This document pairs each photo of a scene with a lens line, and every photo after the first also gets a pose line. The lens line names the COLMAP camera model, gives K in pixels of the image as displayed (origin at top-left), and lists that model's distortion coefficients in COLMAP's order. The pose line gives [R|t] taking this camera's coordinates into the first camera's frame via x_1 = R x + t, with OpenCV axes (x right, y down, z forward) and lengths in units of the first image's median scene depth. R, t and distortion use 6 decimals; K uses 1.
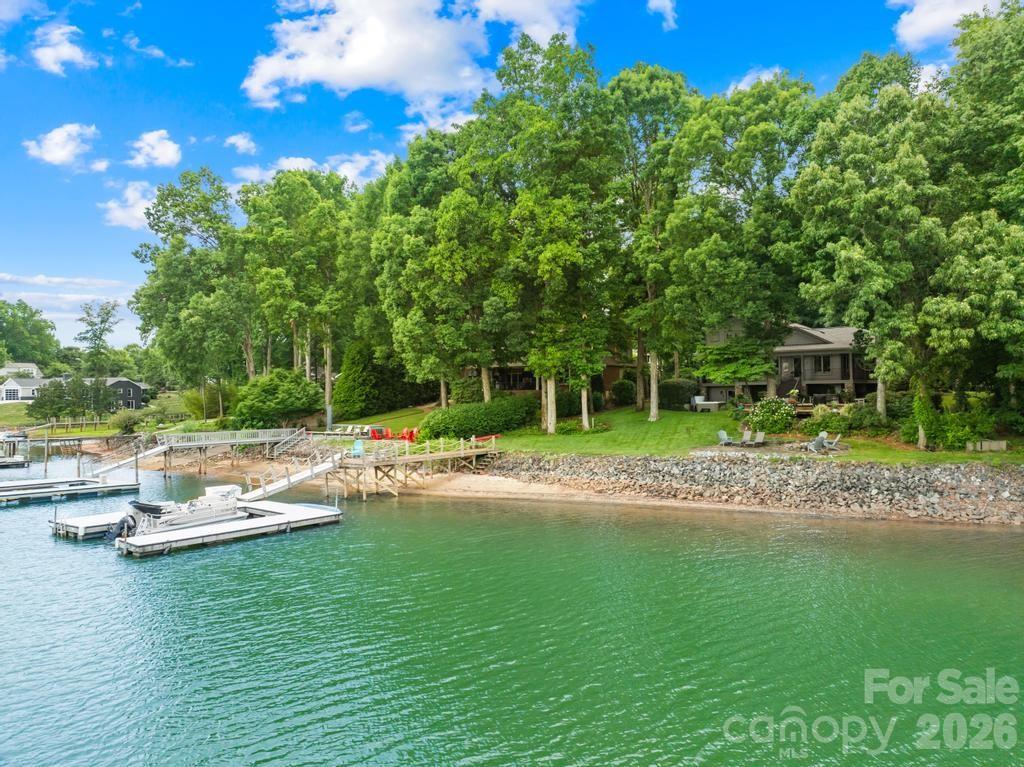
lens RADIAL K [[720.9, 0, 512.0], [0, 720.9, 383.5], [0, 0, 1]] dist [-0.043609, -0.000318]
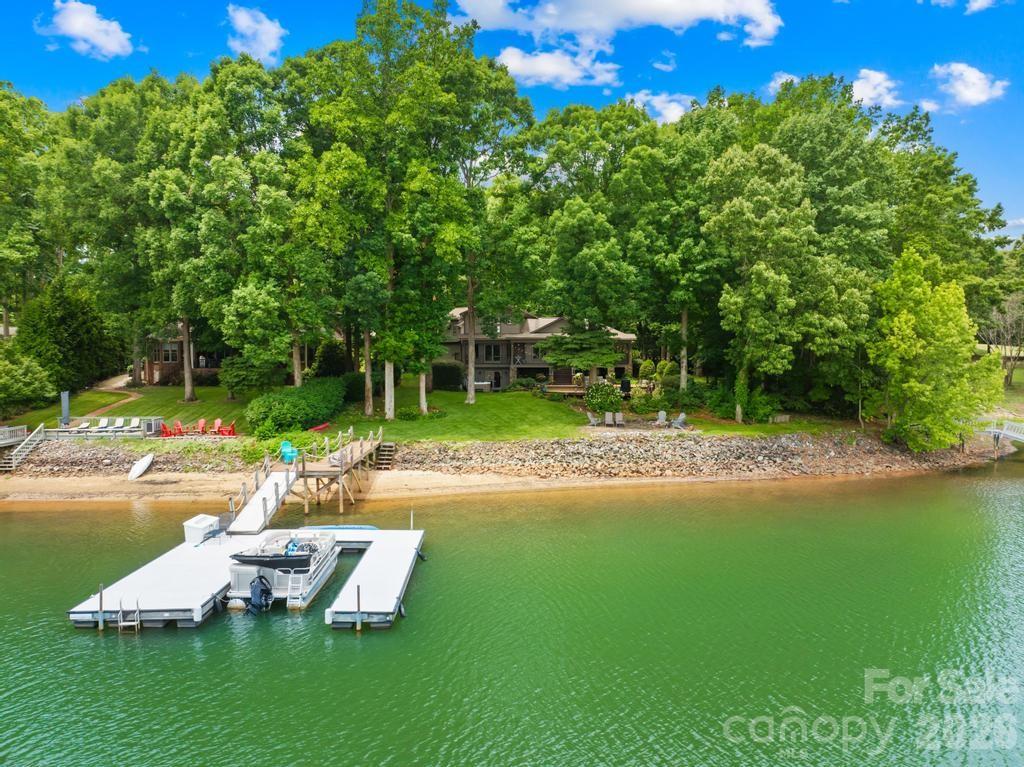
lens RADIAL K [[720.1, 0, 512.0], [0, 720.1, 383.5], [0, 0, 1]] dist [-0.073242, -0.000995]
pose [[0.764921, -0.008191, 0.644073, -0.504024], [-0.018077, 0.999252, 0.034176, -0.015961], [-0.643871, -0.037785, 0.764201, 0.215064]]
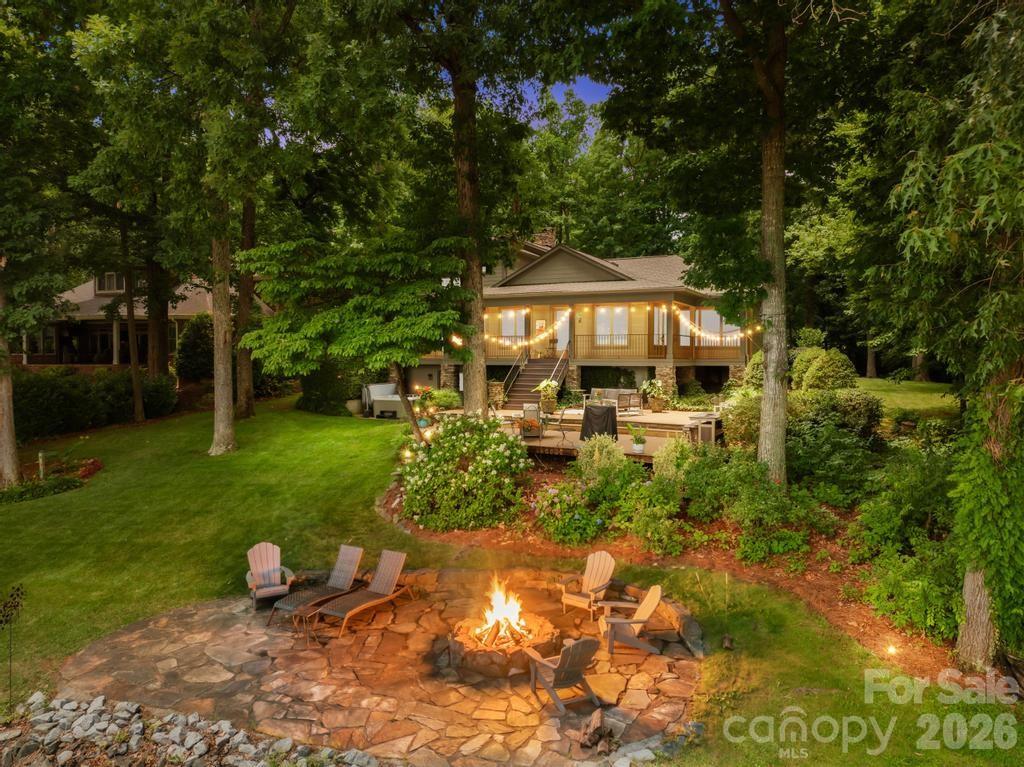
lens RADIAL K [[720.9, 0, 512.0], [0, 720.9, 383.5], [0, 0, 1]] dist [-0.043609, -0.000318]
pose [[0.965554, 0.002503, 0.260192, 0.304054], [-0.015480, 0.998735, 0.047836, -0.012117], [-0.259744, -0.050217, 0.964371, 0.685738]]
